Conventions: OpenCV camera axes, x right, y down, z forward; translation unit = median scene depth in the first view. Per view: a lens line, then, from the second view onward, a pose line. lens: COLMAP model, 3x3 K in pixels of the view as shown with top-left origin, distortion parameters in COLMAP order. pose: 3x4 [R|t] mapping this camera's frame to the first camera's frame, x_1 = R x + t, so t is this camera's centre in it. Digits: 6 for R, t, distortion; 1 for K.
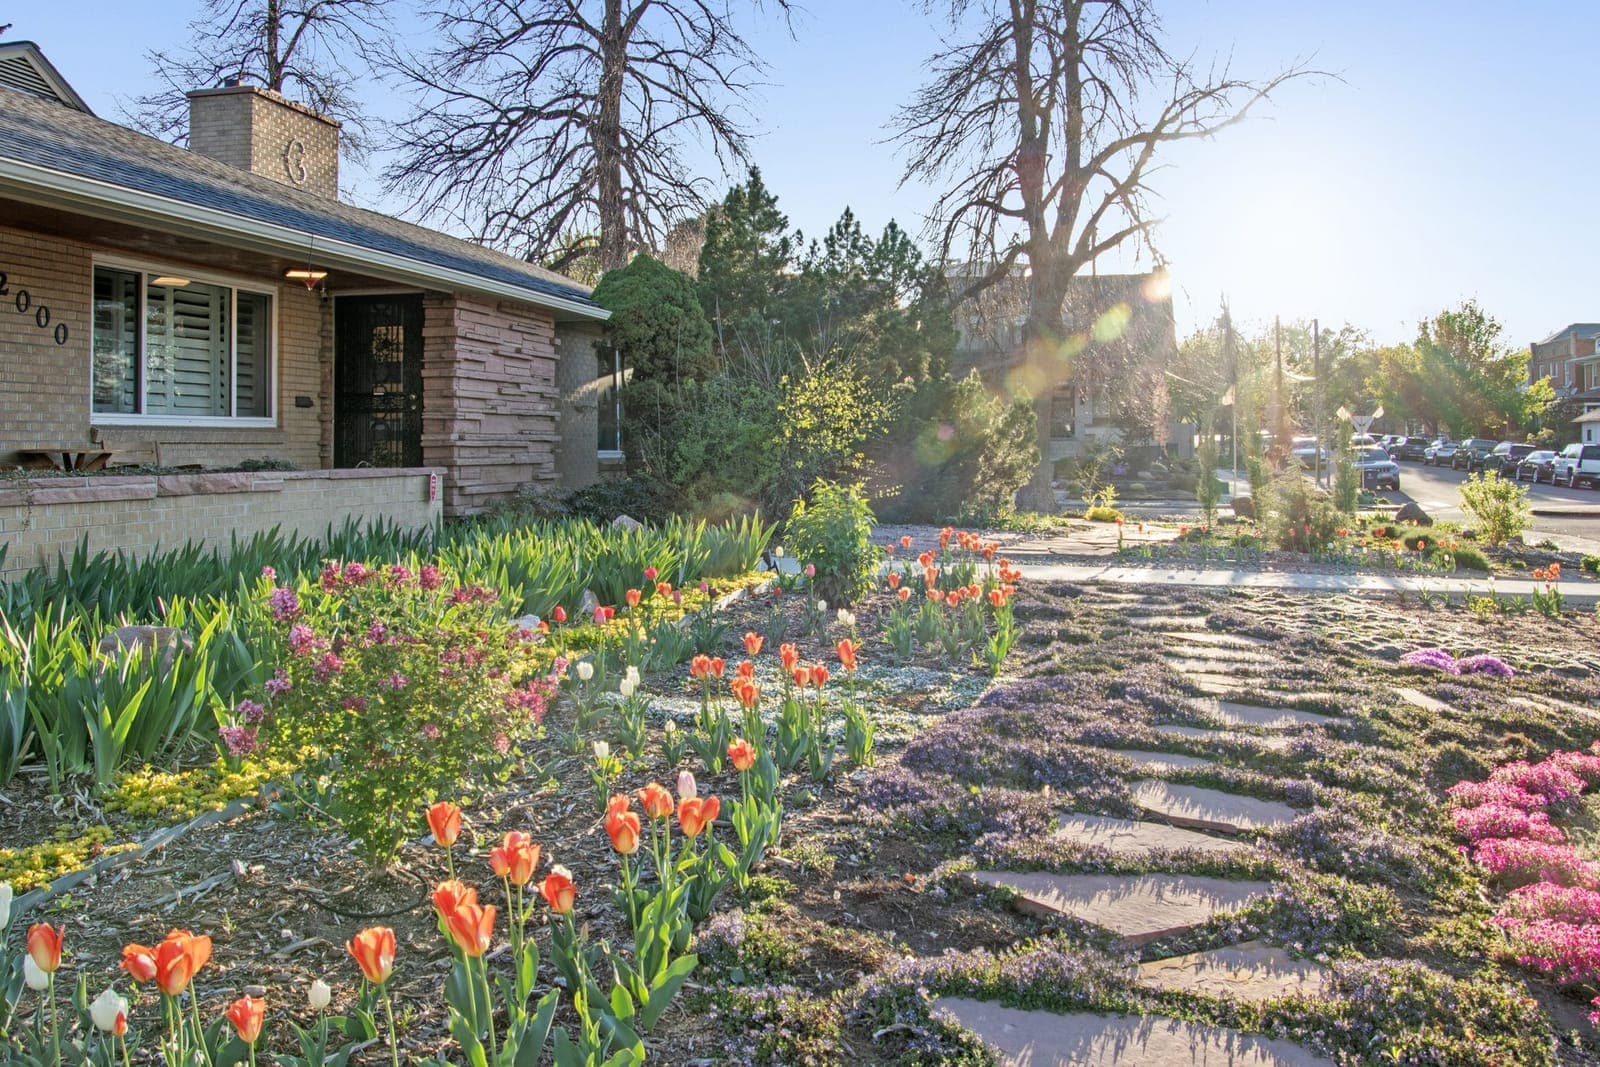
lens RADIAL K [[1468.3, 0, 791.8], [0, 1468.3, 399.9], [0, 0, 1]] dist [-0.088832, 0.012240]
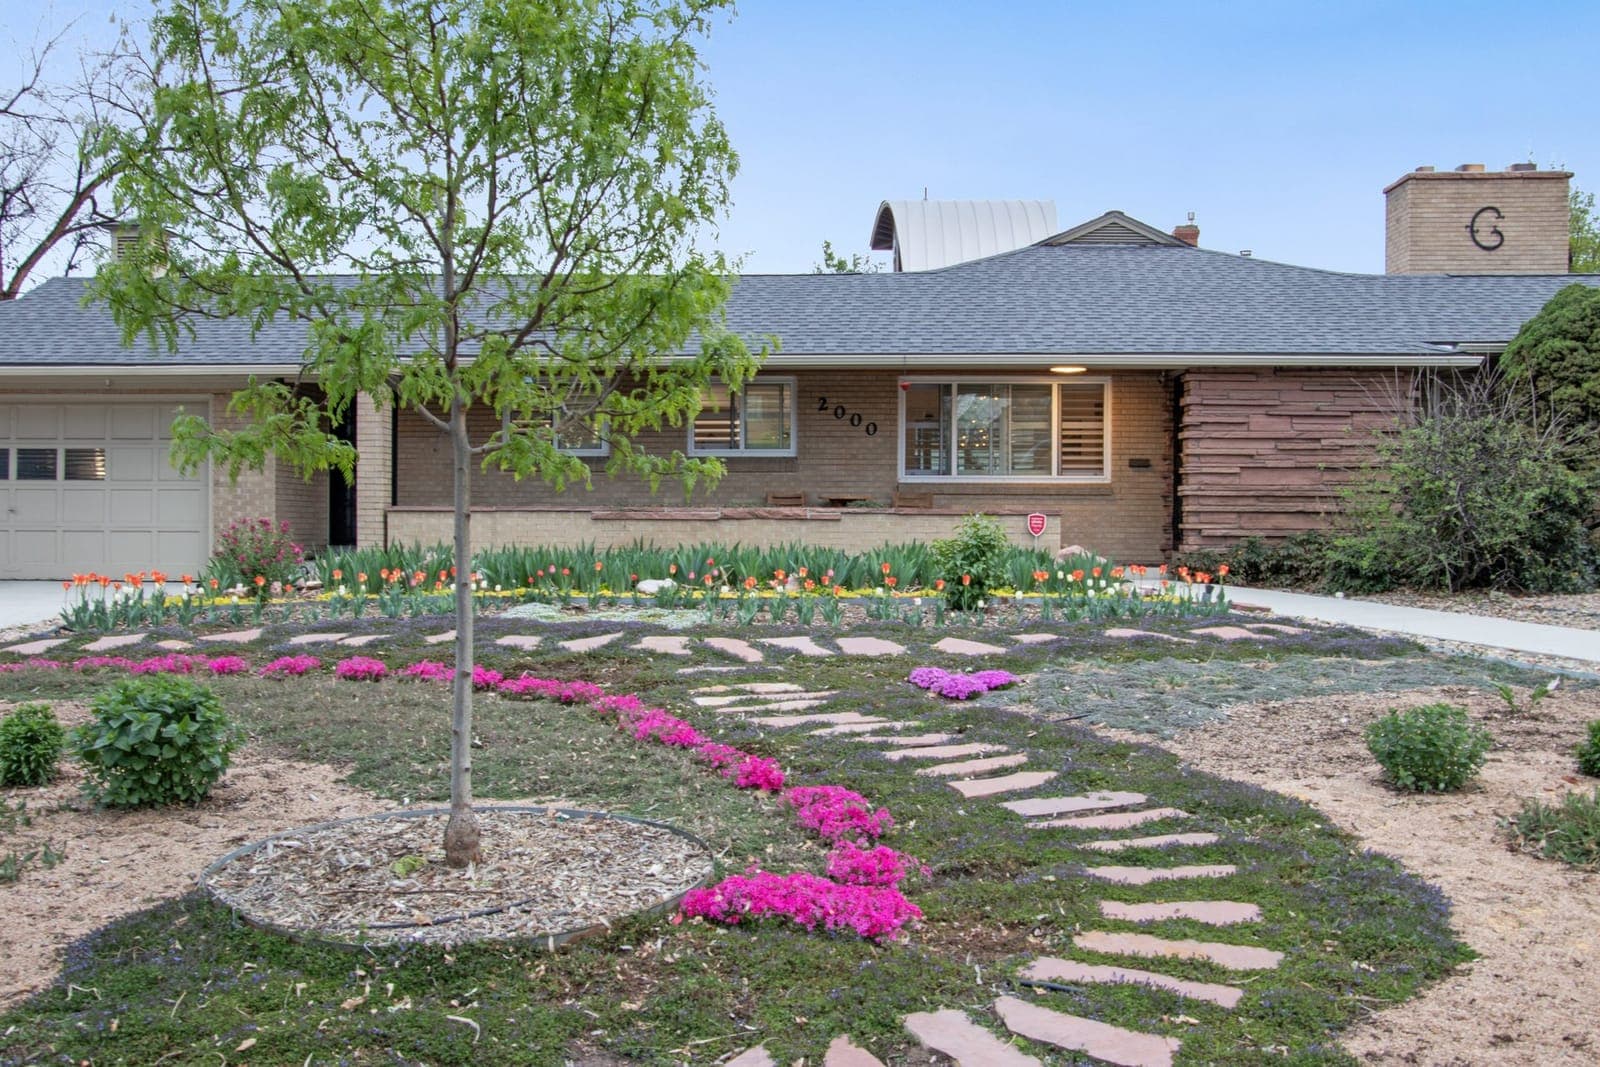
lens RADIAL K [[1478.7, 0, 798.6], [0, 1478.7, 560.2], [0, 0, 1]] dist [-0.065089, 0.138683]
pose [[0.166279, 0.032185, -0.985553, 0.552631], [0.024702, 0.999018, 0.036793, 0.019595], [0.985769, -0.030463, 0.165321, 0.288005]]
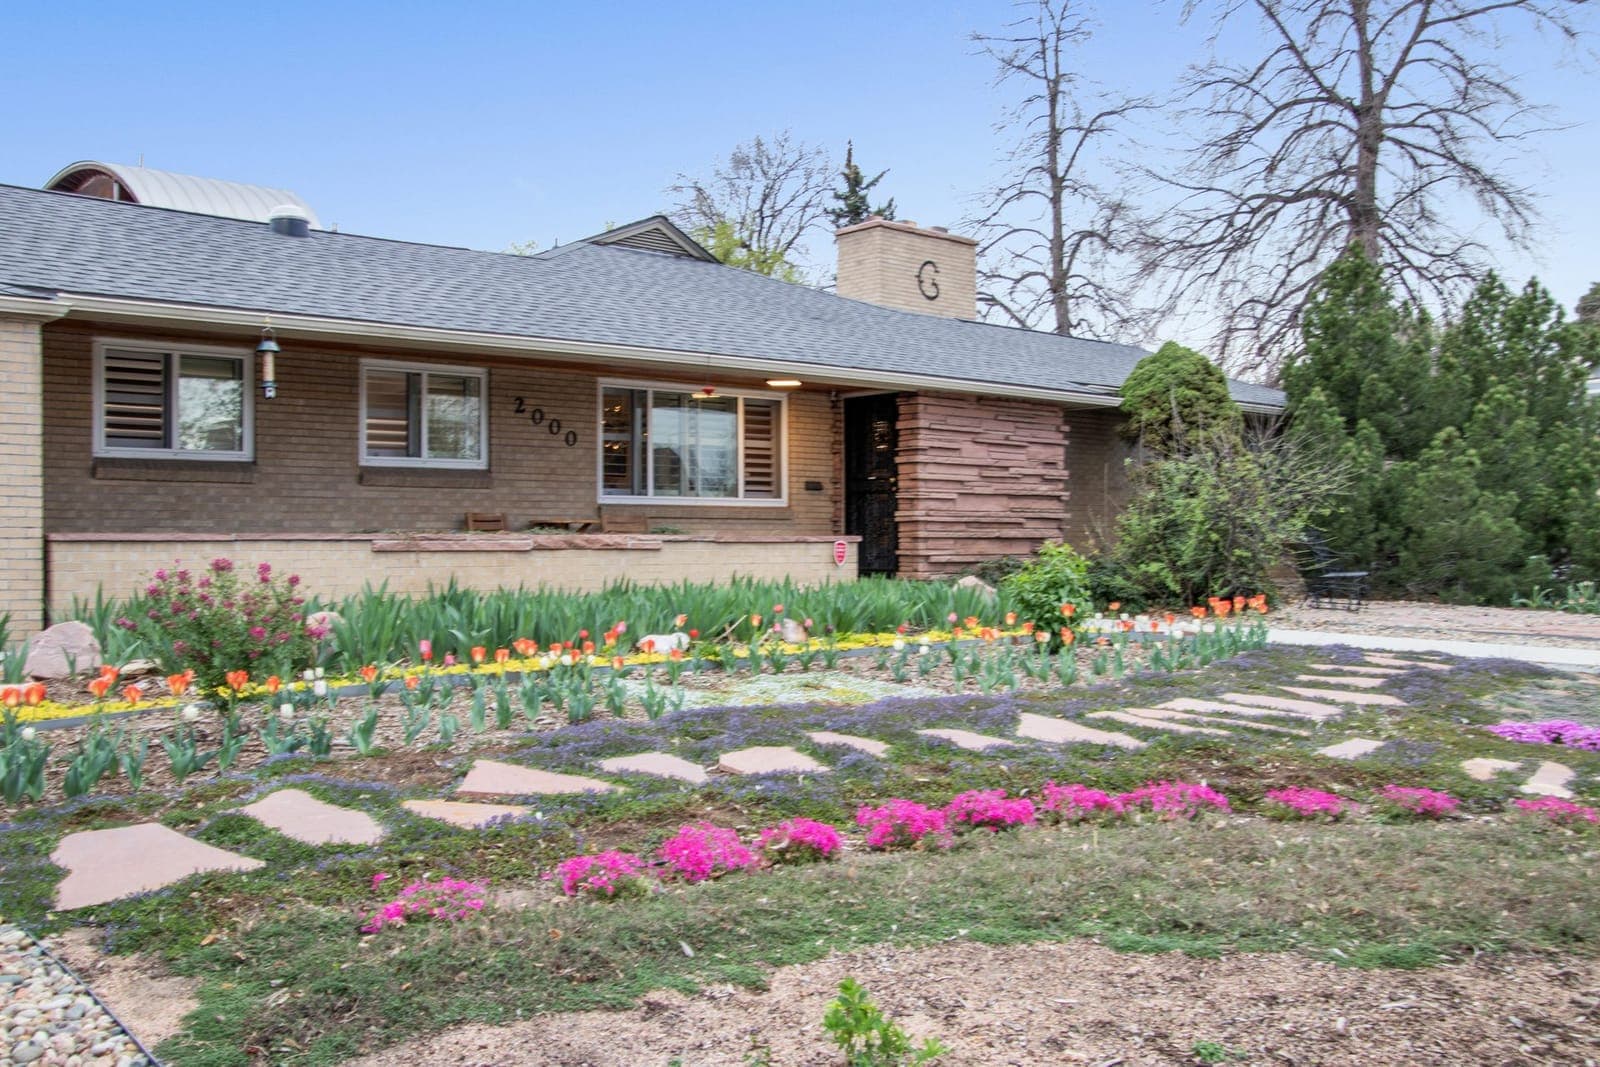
lens RADIAL K [[1478.7, 0, 798.6], [0, 1478.7, 560.2], [0, 0, 1]] dist [-0.065089, 0.138683]
pose [[0.804974, 0.009717, -0.593231, 0.240459], [0.016235, 0.999131, 0.038395, 0.009555], [0.593089, -0.040538, 0.804116, -0.012281]]
